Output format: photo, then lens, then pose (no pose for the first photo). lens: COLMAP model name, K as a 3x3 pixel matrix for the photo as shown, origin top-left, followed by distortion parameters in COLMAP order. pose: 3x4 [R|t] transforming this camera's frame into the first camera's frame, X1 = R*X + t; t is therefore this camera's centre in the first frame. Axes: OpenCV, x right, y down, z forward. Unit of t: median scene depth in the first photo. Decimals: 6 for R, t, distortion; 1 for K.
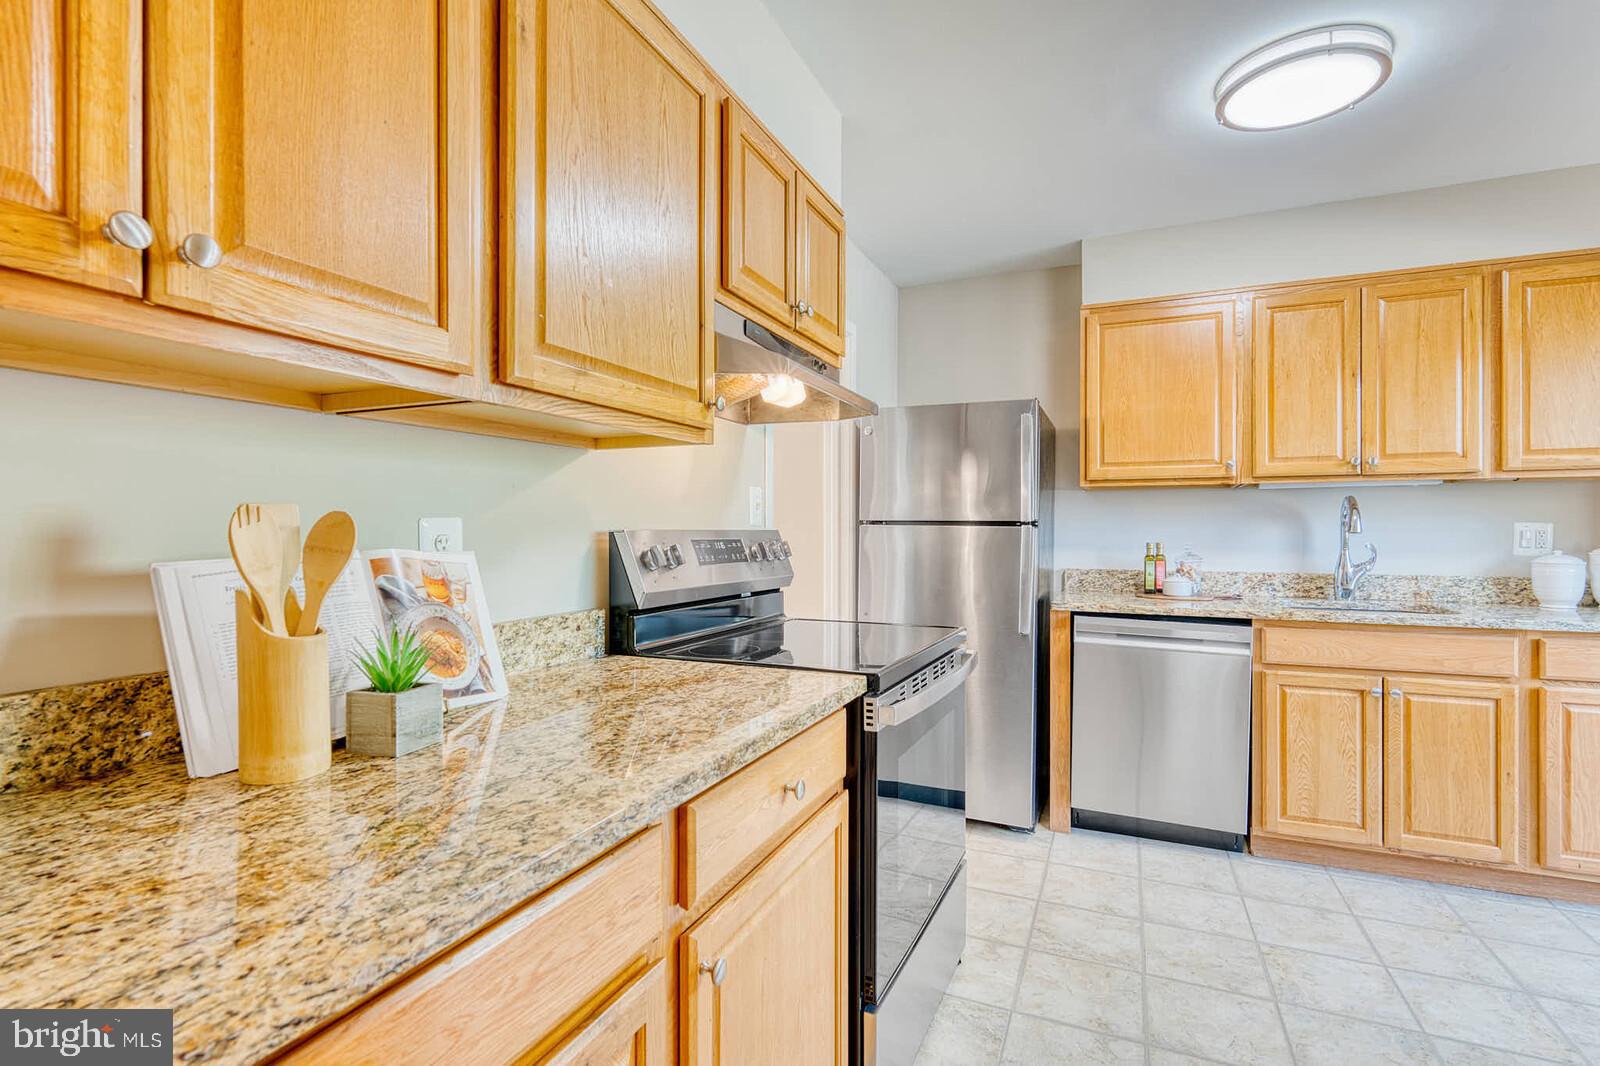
lens RADIAL K [[749.7, 0, 800.5], [0, 749.7, 524.3], [0, 0, 1]] dist [-0.001202, -0.000546]
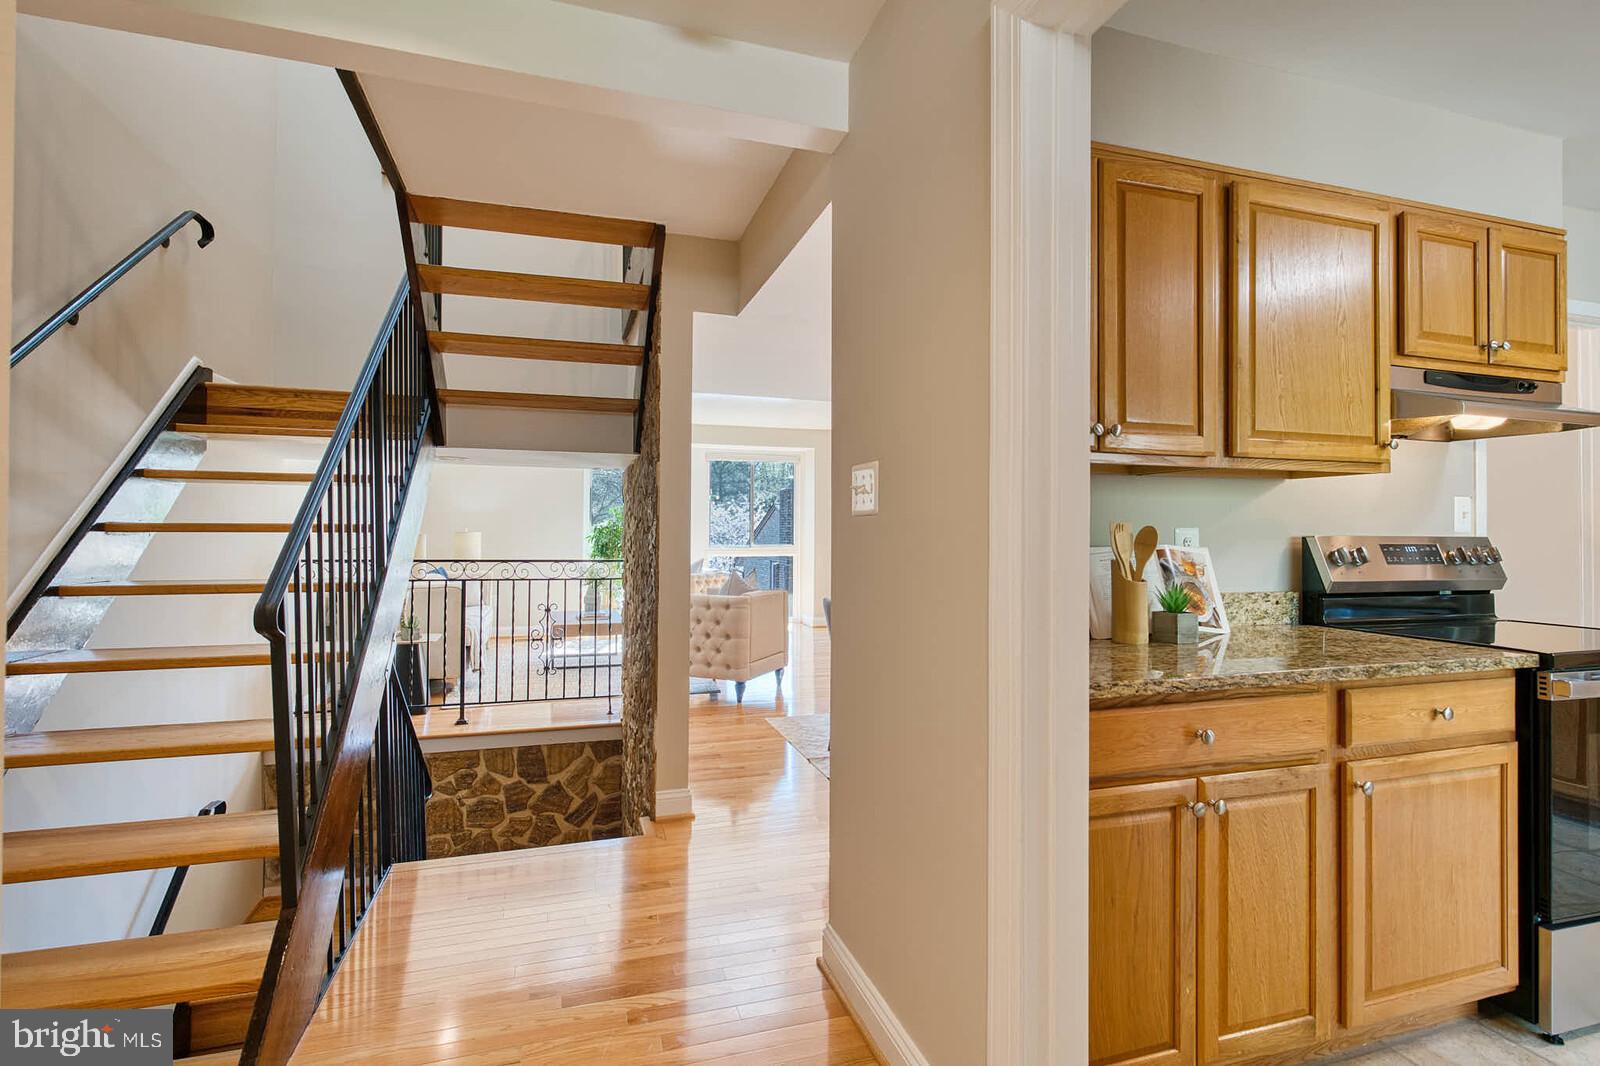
lens RADIAL K [[749.7, 0, 800.5], [0, 749.7, 524.3], [0, 0, 1]] dist [-0.001202, -0.000546]
pose [[0.655417, -0.003990, -0.755257, 0.222496], [-0.000275, 0.999985, -0.005522, -0.006850], [0.755267, 0.003827, 0.655406, -0.740544]]
